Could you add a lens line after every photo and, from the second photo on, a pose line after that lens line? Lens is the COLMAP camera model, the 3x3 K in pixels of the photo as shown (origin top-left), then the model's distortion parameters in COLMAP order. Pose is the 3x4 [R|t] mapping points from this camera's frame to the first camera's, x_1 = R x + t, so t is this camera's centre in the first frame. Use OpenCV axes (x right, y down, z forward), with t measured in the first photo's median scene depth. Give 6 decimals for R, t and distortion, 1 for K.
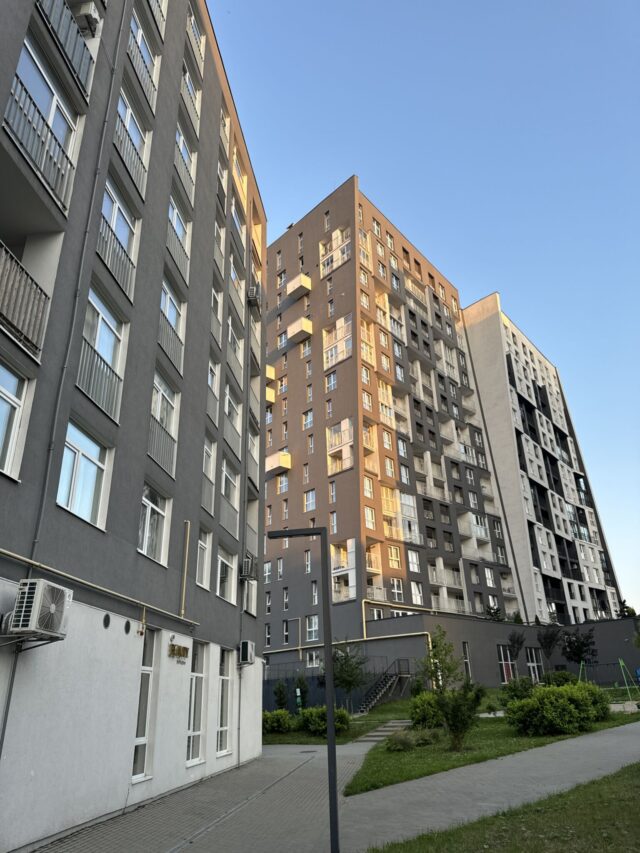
lens RADIAL K [[603.7, 0, 315.6], [0, 603.7, 425.3], [0, 0, 1]] dist [0.040181, -0.028441]
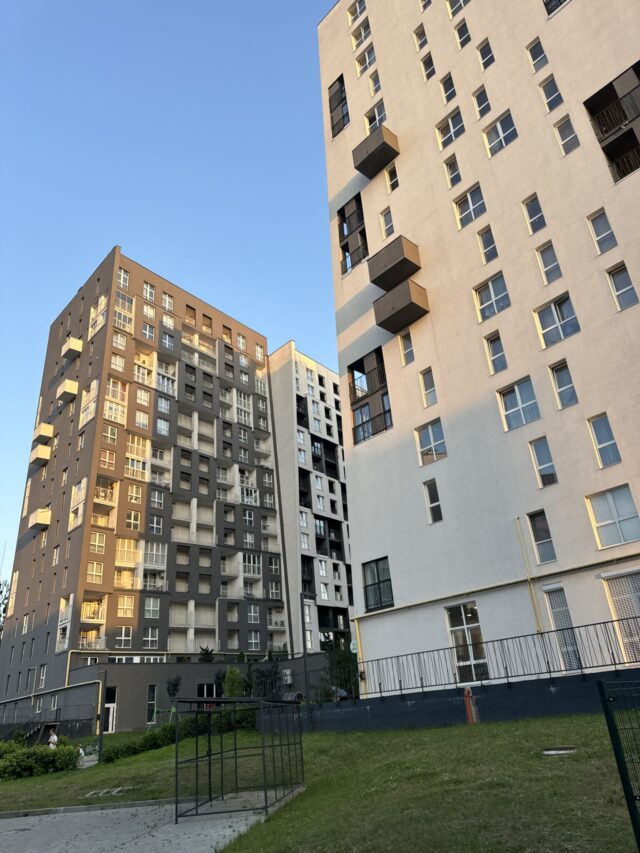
lens RADIAL K [[603.7, 0, 323.0], [0, 603.7, 427.0], [0, 0, 1]] dist [0.040181, -0.028441]
pose [[0.997543, -0.048300, 0.050750, 0.355599], [0.049761, 0.998371, -0.027927, -0.041029], [-0.049318, 0.030384, 0.998321, -0.081213]]
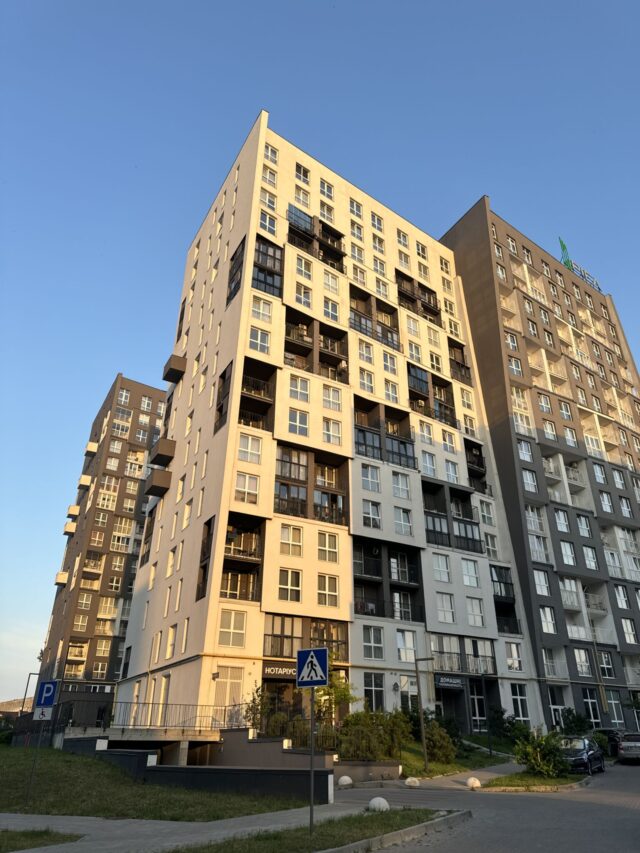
lens RADIAL K [[603.7, 0, 319.9], [0, 603.7, 425.5], [0, 0, 1]] dist [0.040181, -0.028441]
pose [[0.979924, -0.077016, -0.183896, 0.783527], [0.063561, 0.994927, -0.077979, -0.140532], [0.188969, 0.064725, 0.979848, -0.316543]]
